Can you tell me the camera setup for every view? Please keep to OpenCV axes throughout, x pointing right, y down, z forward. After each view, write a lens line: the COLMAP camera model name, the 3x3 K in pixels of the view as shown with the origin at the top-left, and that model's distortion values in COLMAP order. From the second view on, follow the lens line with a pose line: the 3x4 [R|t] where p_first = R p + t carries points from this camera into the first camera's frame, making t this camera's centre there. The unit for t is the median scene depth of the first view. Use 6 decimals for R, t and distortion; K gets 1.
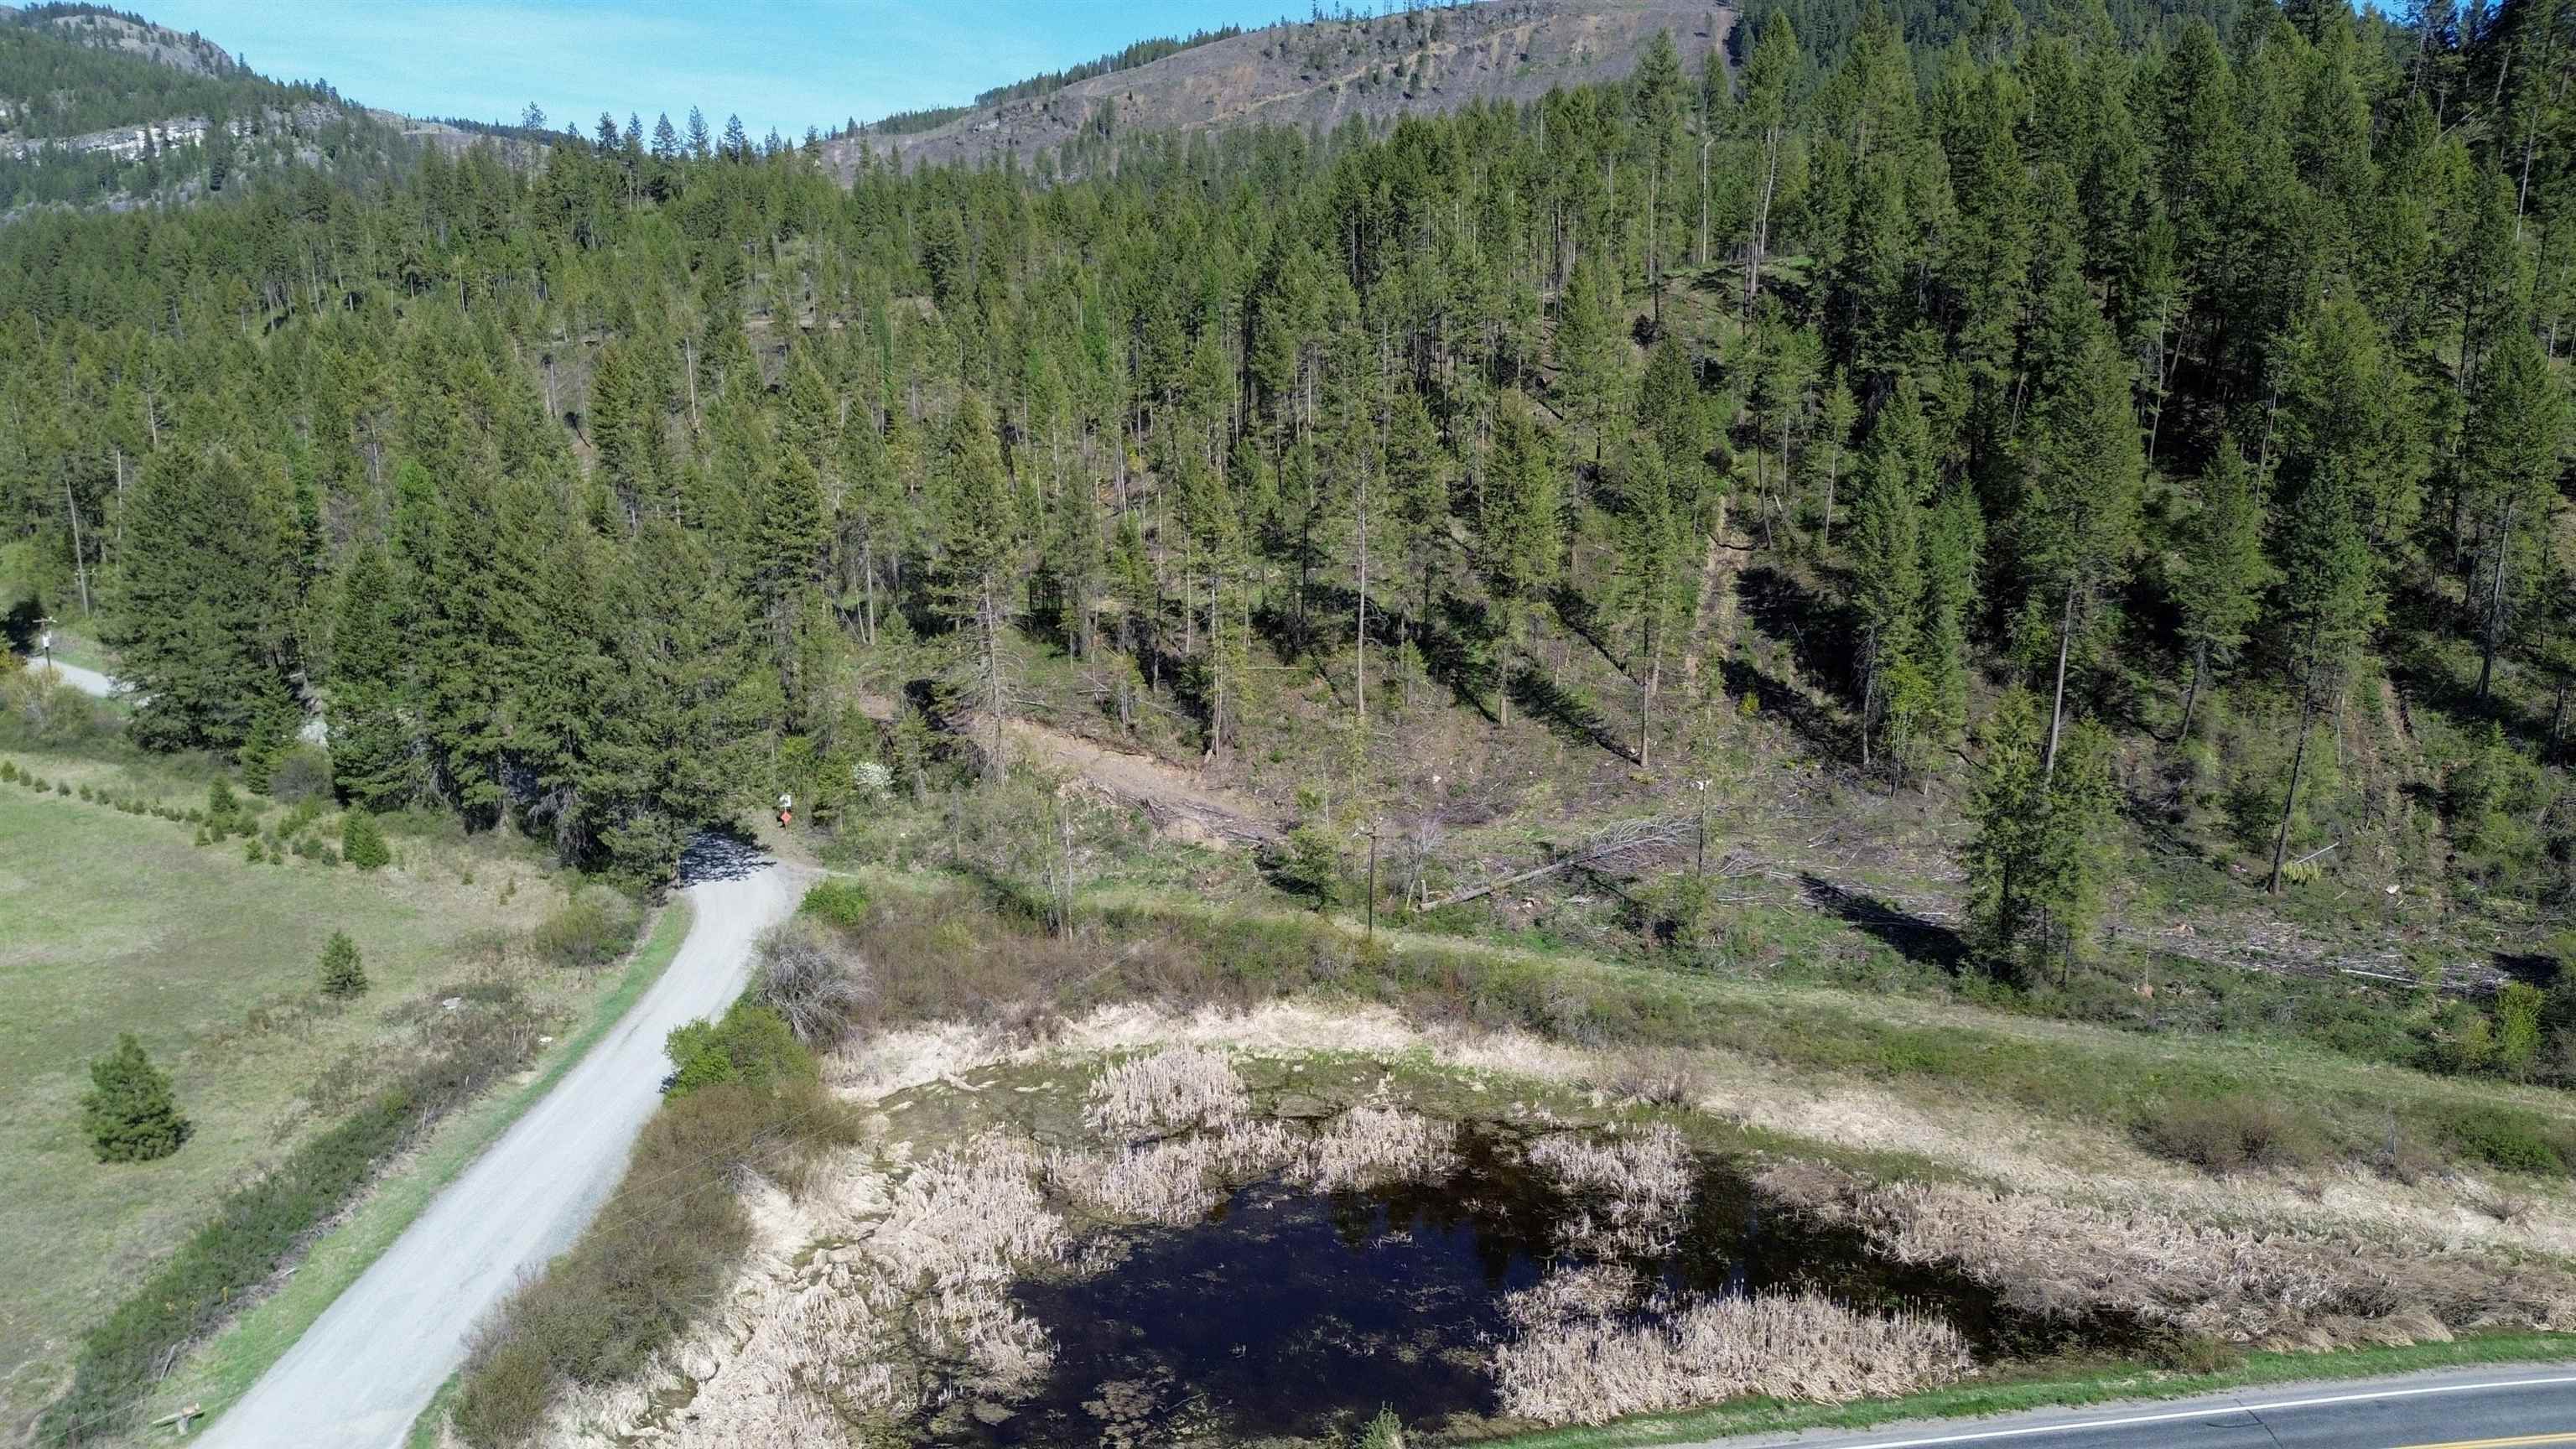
lens RADIAL K [[1792.7, 0, 1288.0], [0, 1792.7, 724.5], [0, 0, 1]] dist [0.053634, -0.060112]
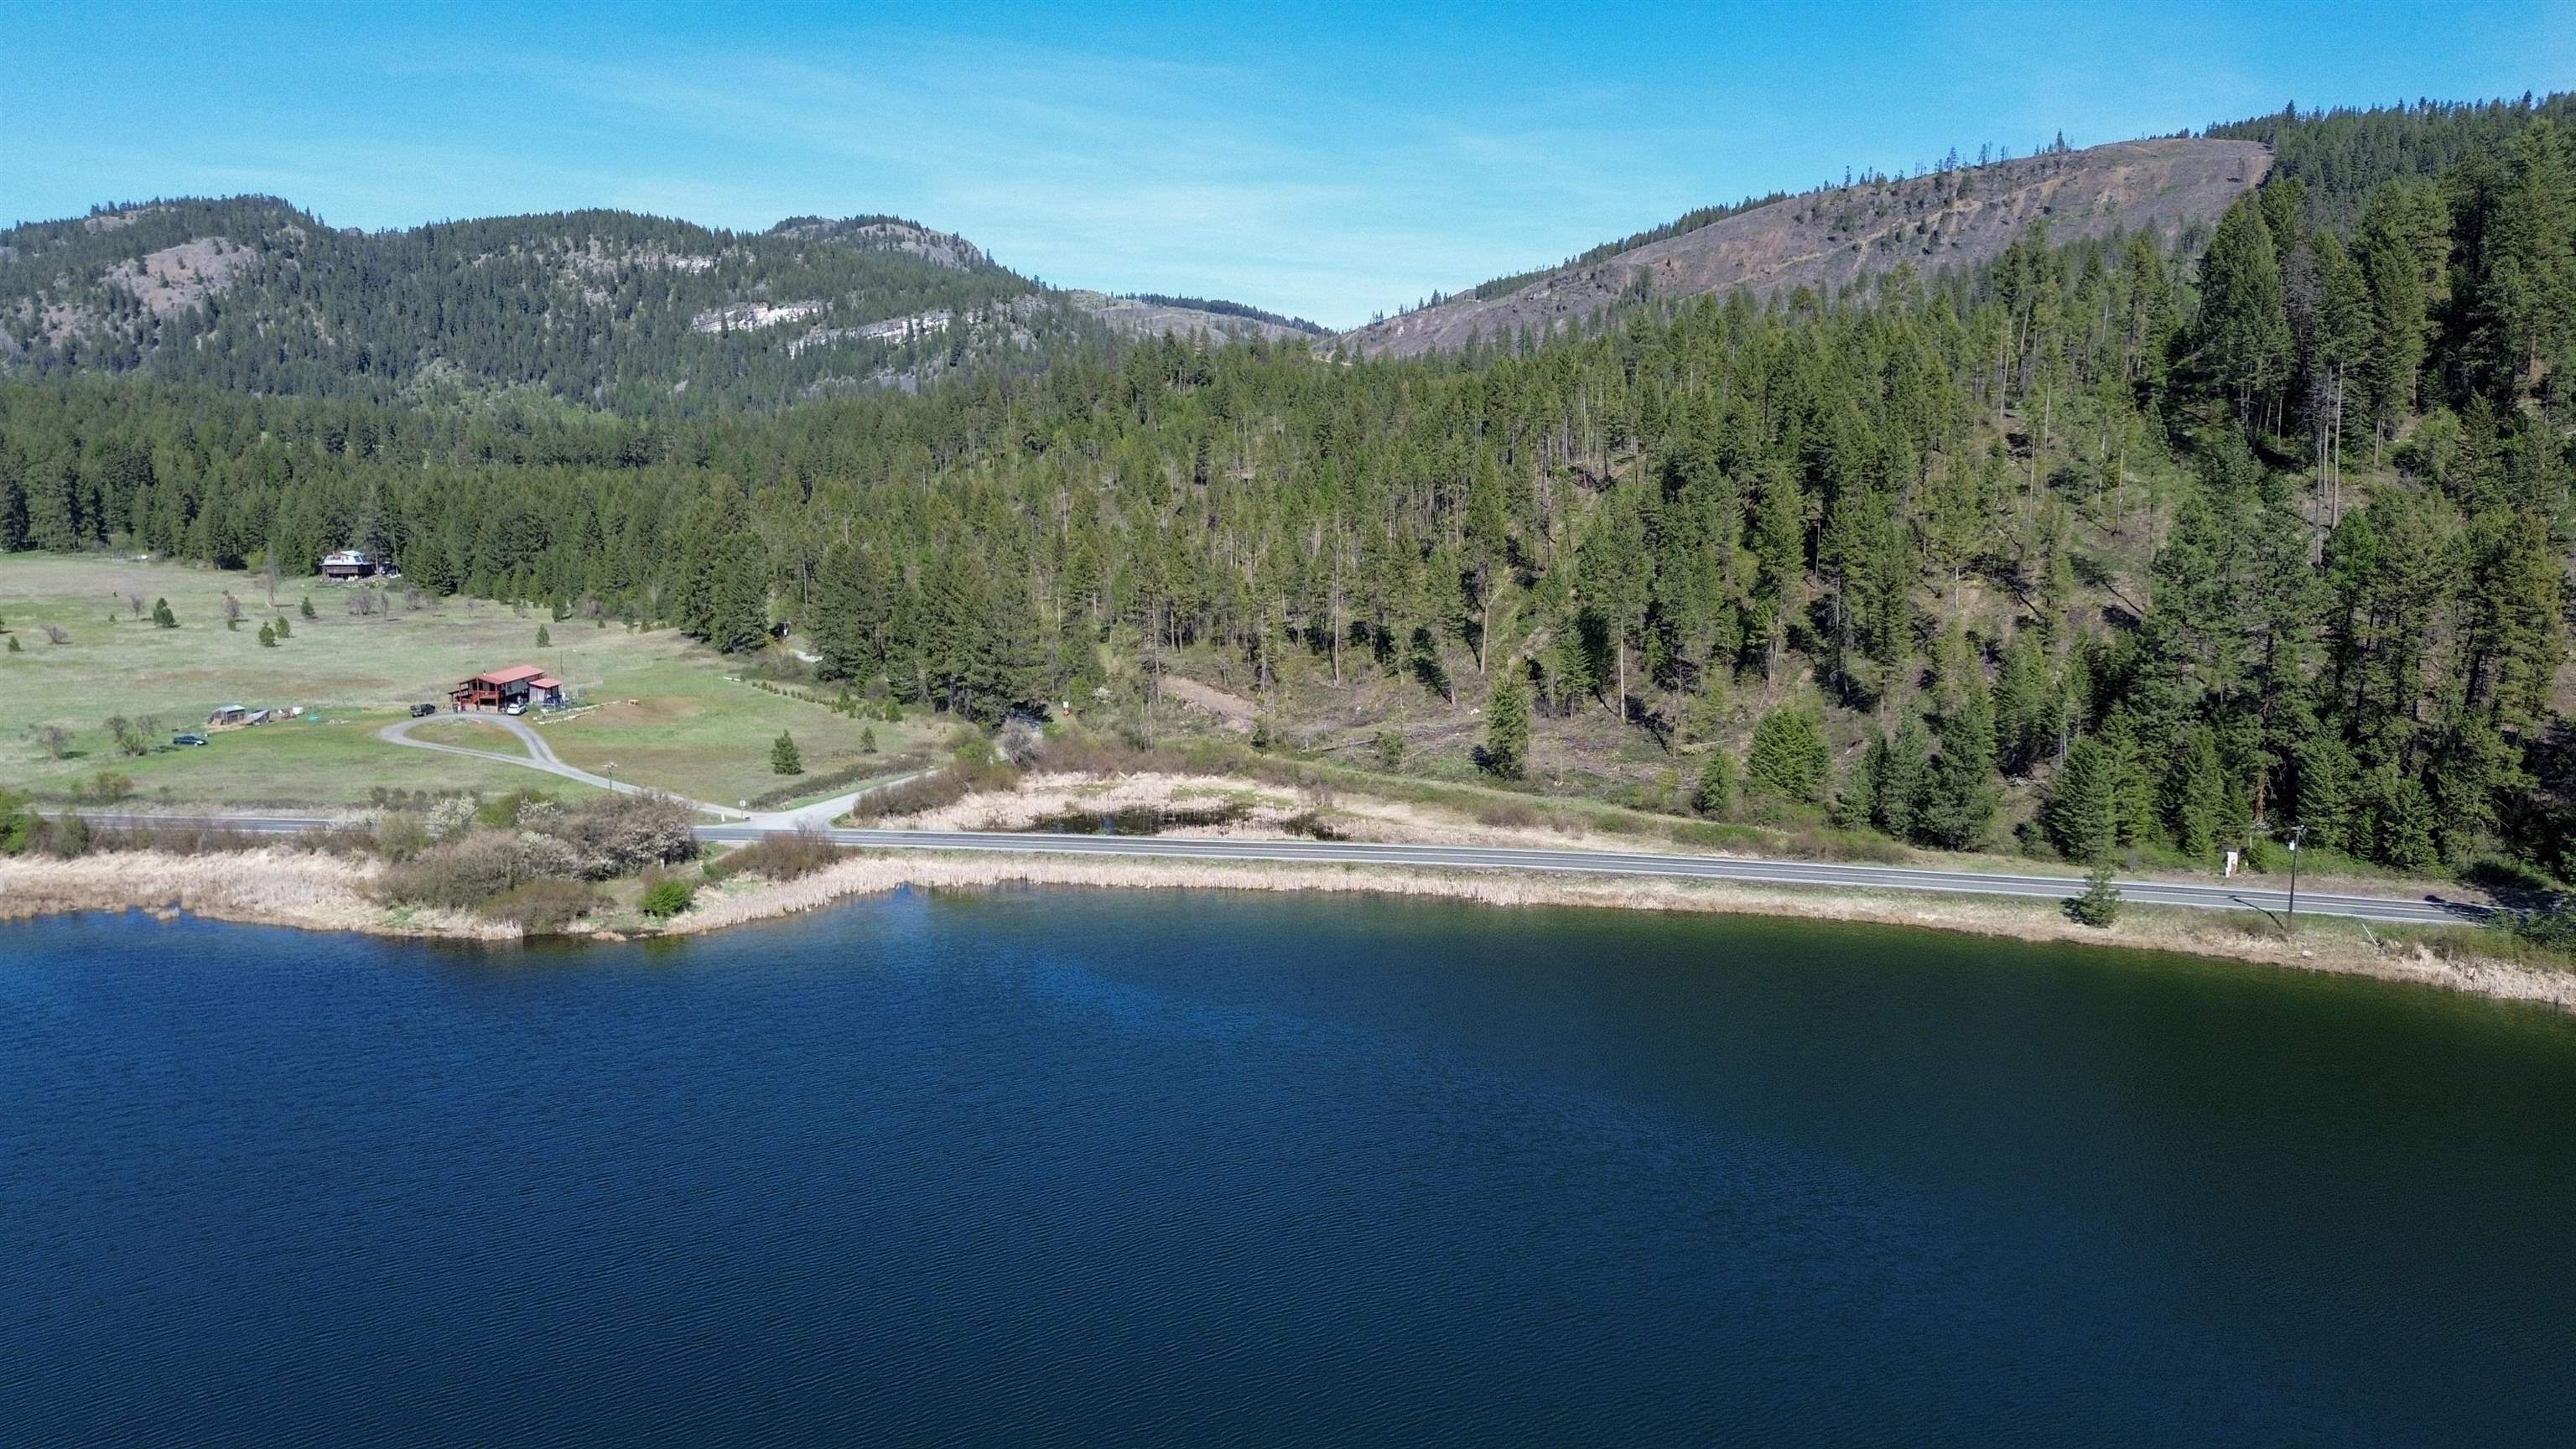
lens RADIAL K [[1771.6, 0, 1288.0], [0, 1771.6, 724.5], [0, 0, 1]] dist [0.104263, -0.185583]
pose [[0.941087, 0.044025, -0.335287, 0.075945], [-0.067842, 0.995911, -0.059651, 0.019379], [0.331290, 0.078883, 0.940226, -0.100699]]
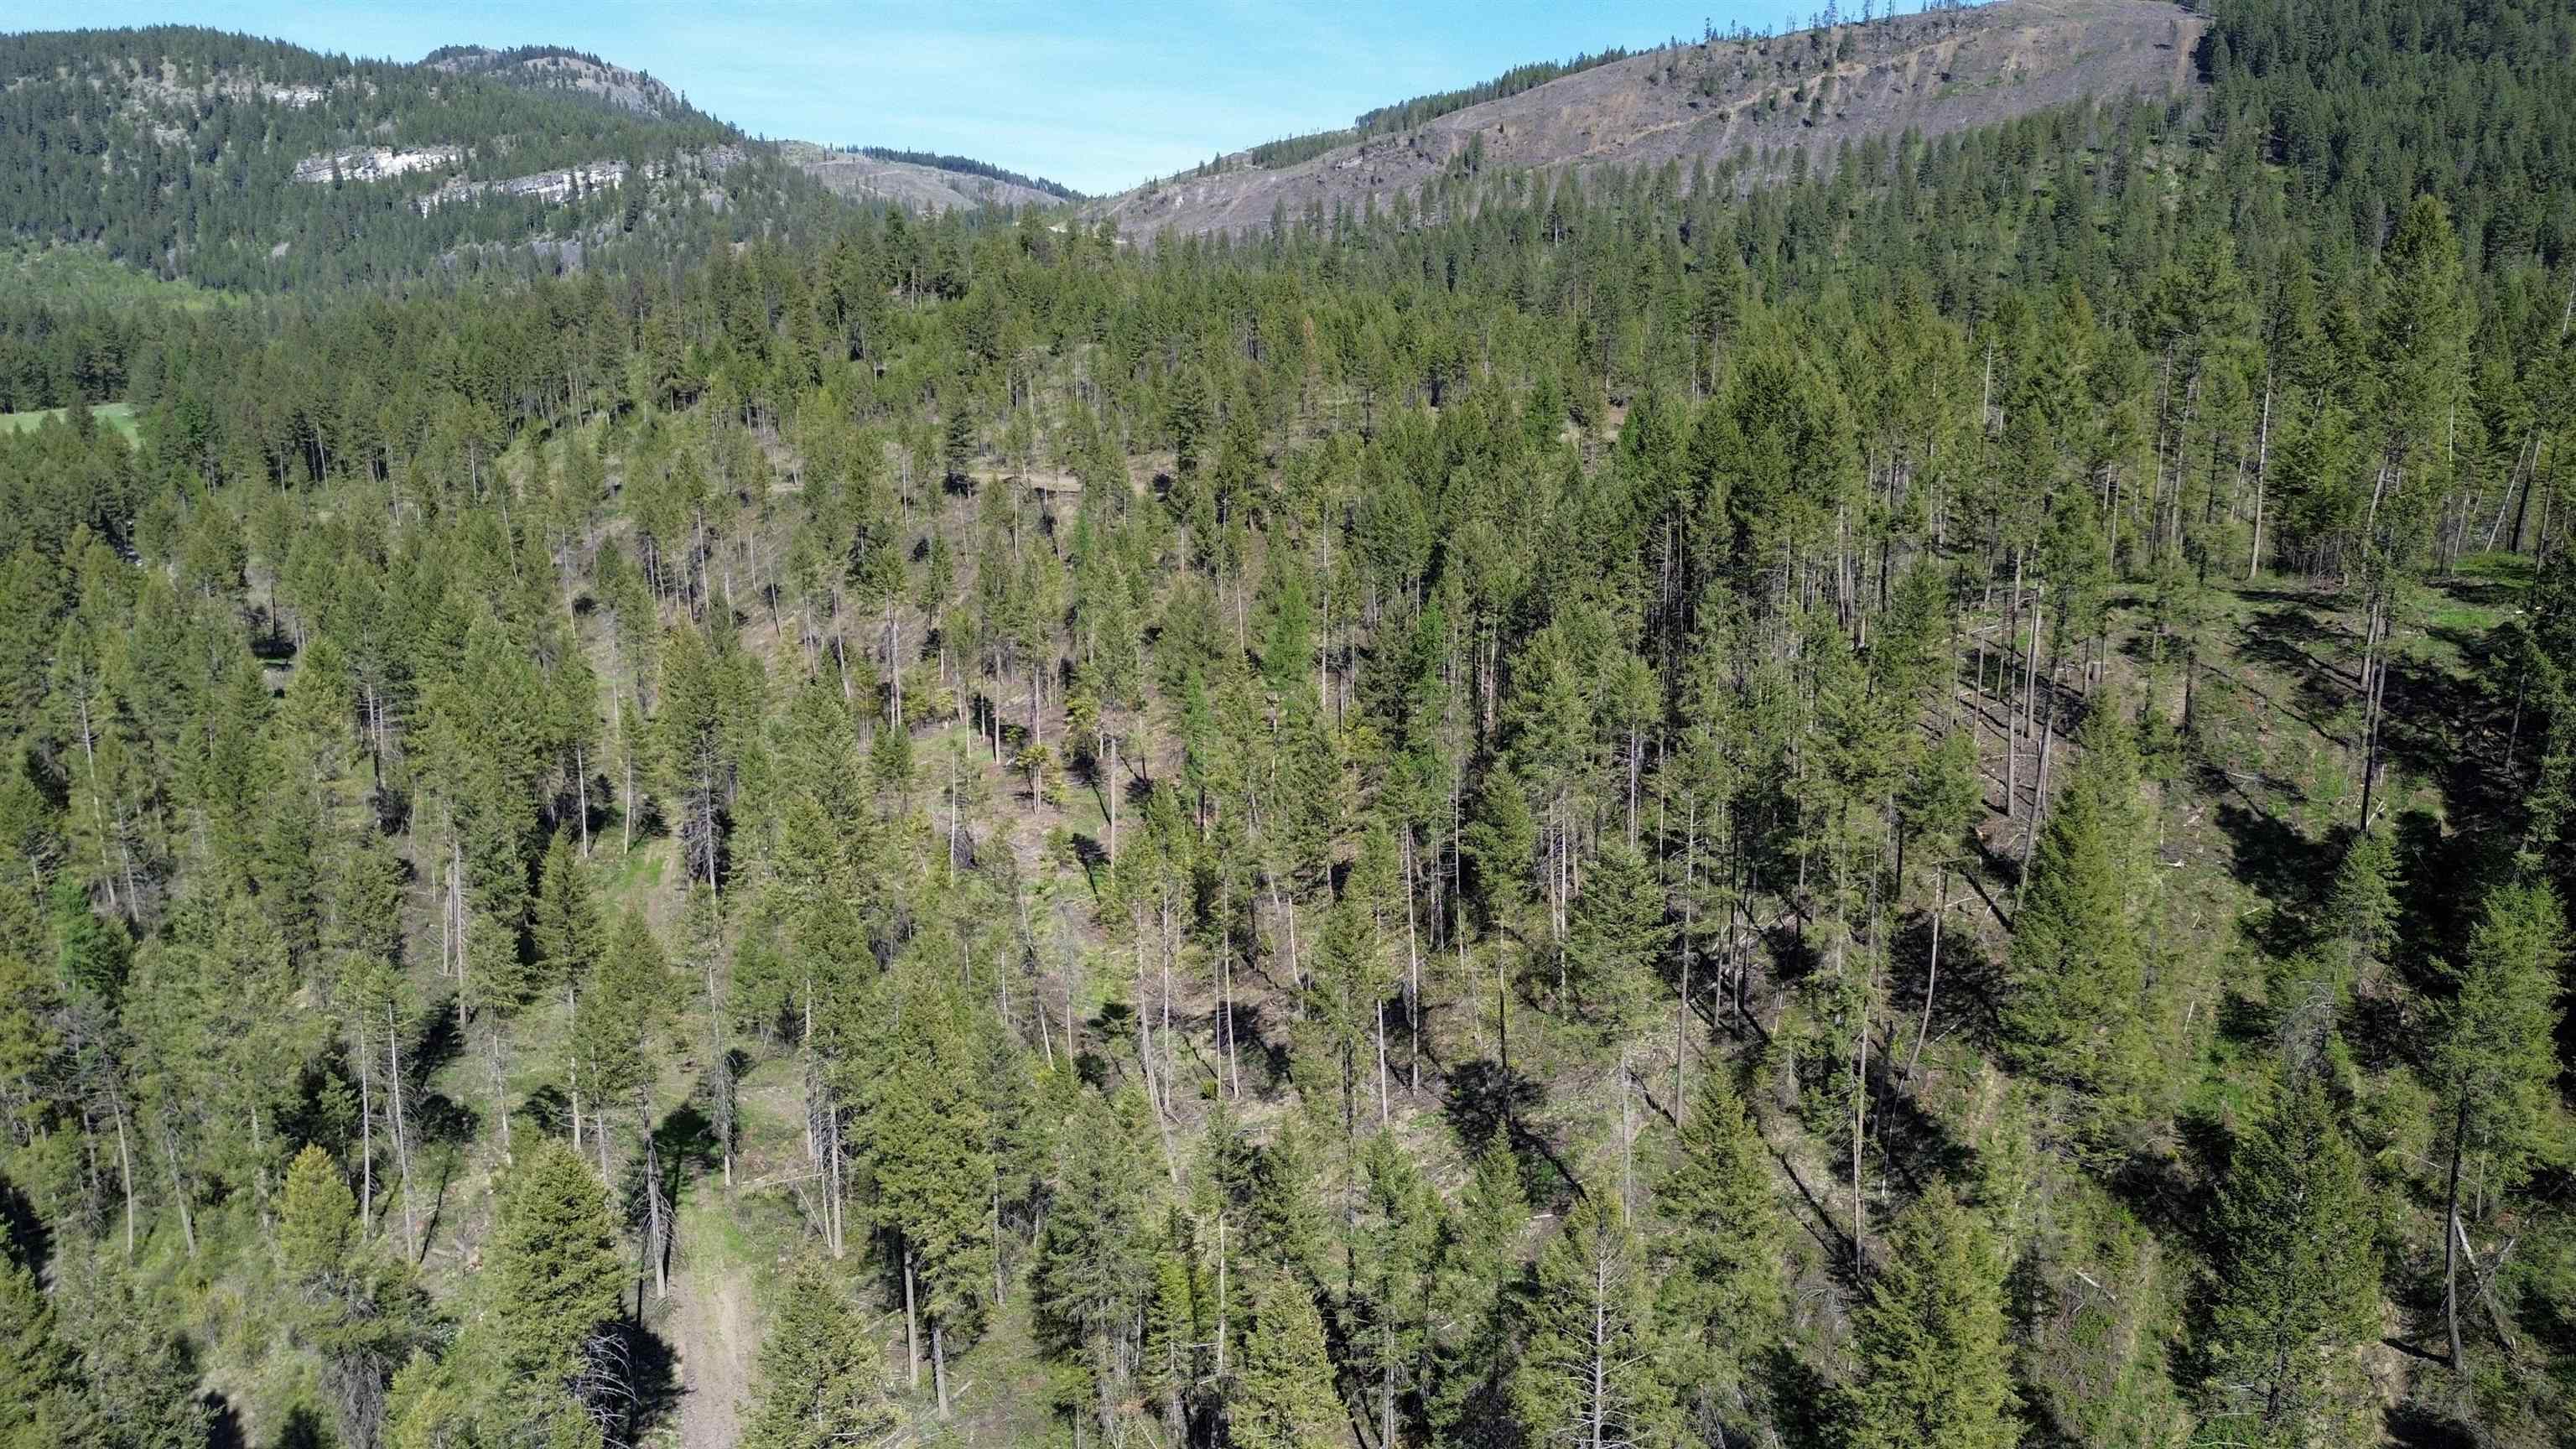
lens RADIAL K [[1797.1, 0, 1288.0], [0, 1797.1, 724.5], [0, 0, 1]] dist [0.056414, -0.054618]
pose [[0.979000, 0.048236, -0.198070, 0.005564], [-0.049126, 0.998792, 0.000421, -0.033164], [0.197851, 0.009318, 0.980188, 0.056379]]
